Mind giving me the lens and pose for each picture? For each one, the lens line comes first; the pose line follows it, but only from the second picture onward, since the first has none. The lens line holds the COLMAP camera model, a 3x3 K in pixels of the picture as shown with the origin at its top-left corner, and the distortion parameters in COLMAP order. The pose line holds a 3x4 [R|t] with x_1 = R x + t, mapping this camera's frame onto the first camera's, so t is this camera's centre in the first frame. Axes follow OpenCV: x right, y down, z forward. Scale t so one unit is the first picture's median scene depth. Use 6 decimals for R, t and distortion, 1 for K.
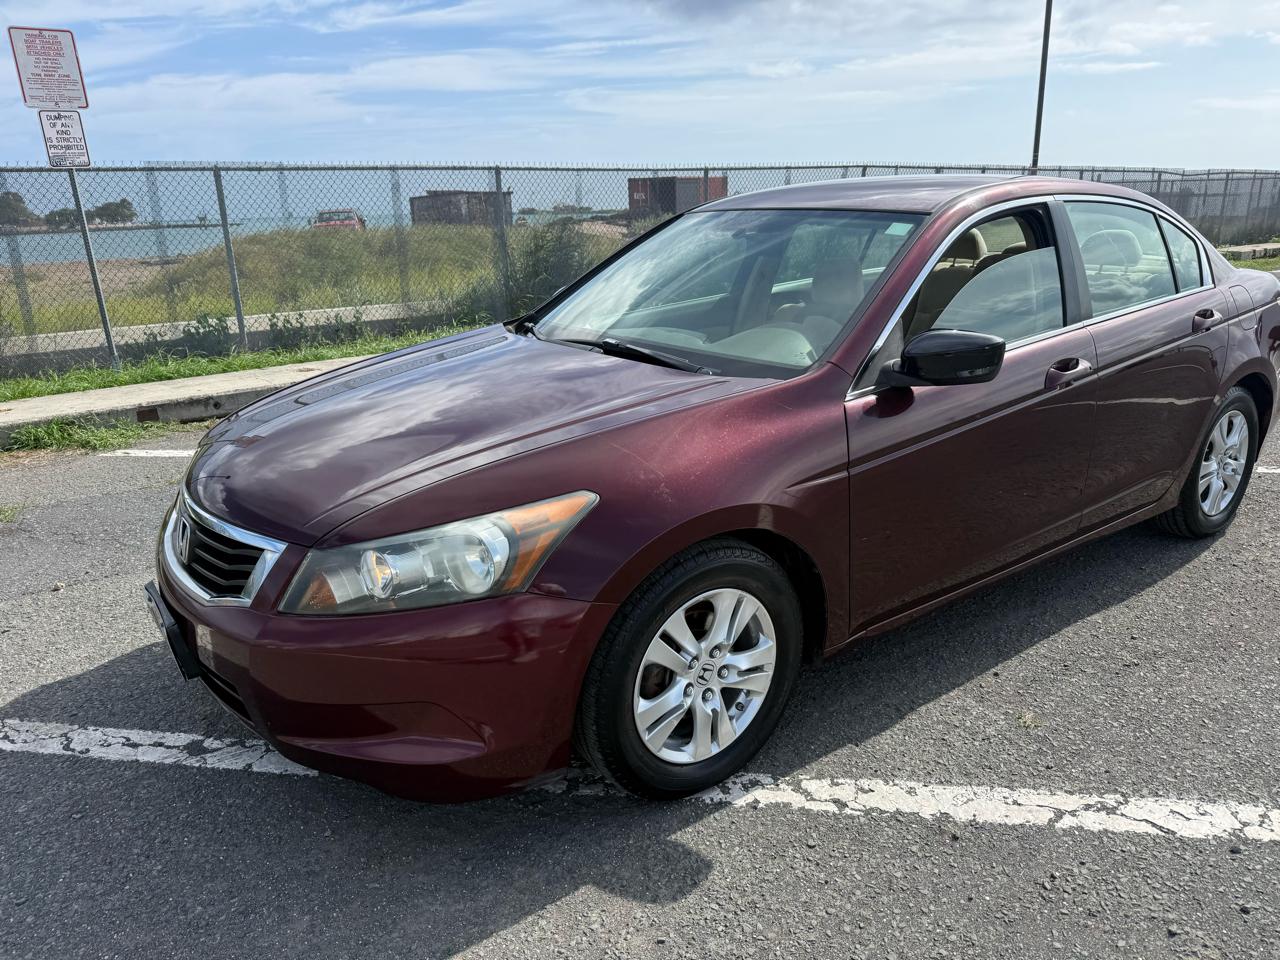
lens RADIAL K [[913.4, 0, 643.8], [0, 913.4, 483.1], [0, 0, 1]] dist [0.017027, -0.030678]
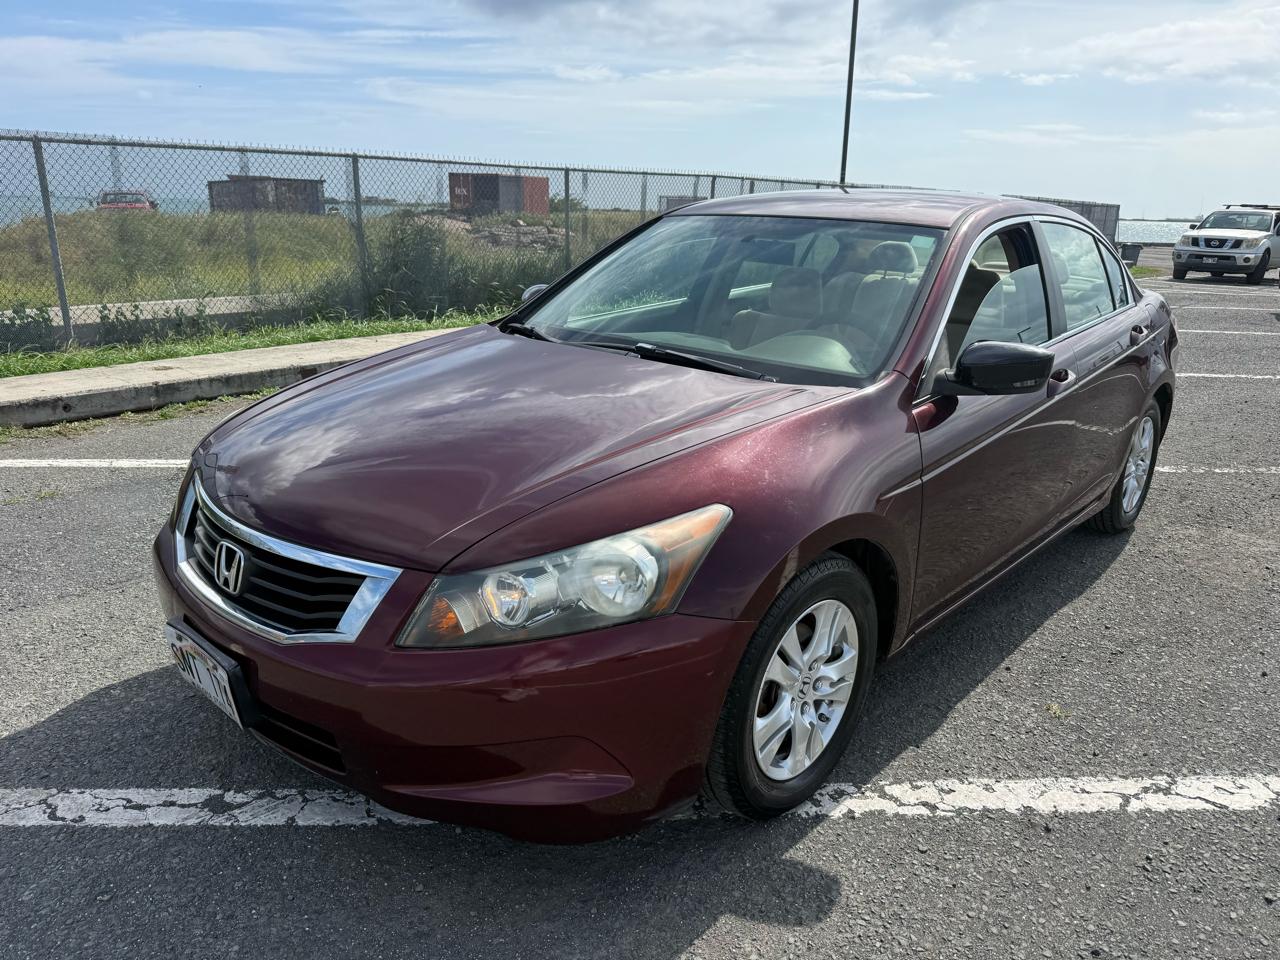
lens RADIAL K [[913.4, 0, 645.5], [0, 913.4, 486.0], [0, 0, 1]] dist [0.017027, -0.030678]
pose [[0.978851, -0.014186, 0.204084, -0.236440], [0.013859, 0.999899, 0.003033, -0.010308], [-0.204107, -0.000141, 0.978949, 0.054771]]
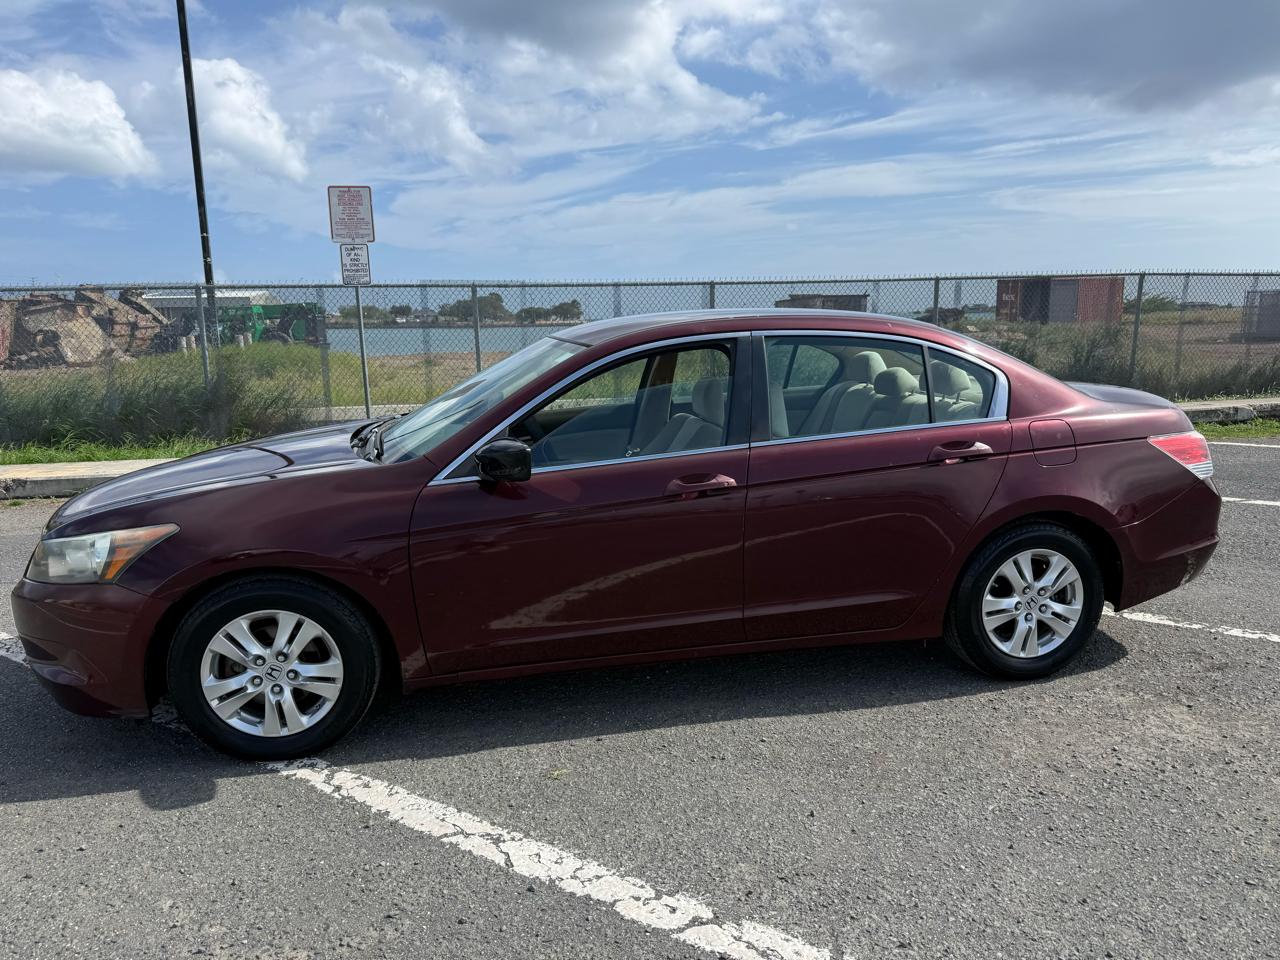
lens RADIAL K [[913.4, 0, 643.9], [0, 913.4, 486.7], [0, 0, 1]] dist [0.017027, -0.030678]
pose [[0.908009, 0.086886, -0.409841, 0.882379], [-0.126654, 0.989414, -0.070848, -0.031996], [0.399347, 0.116239, 0.909401, -0.051736]]
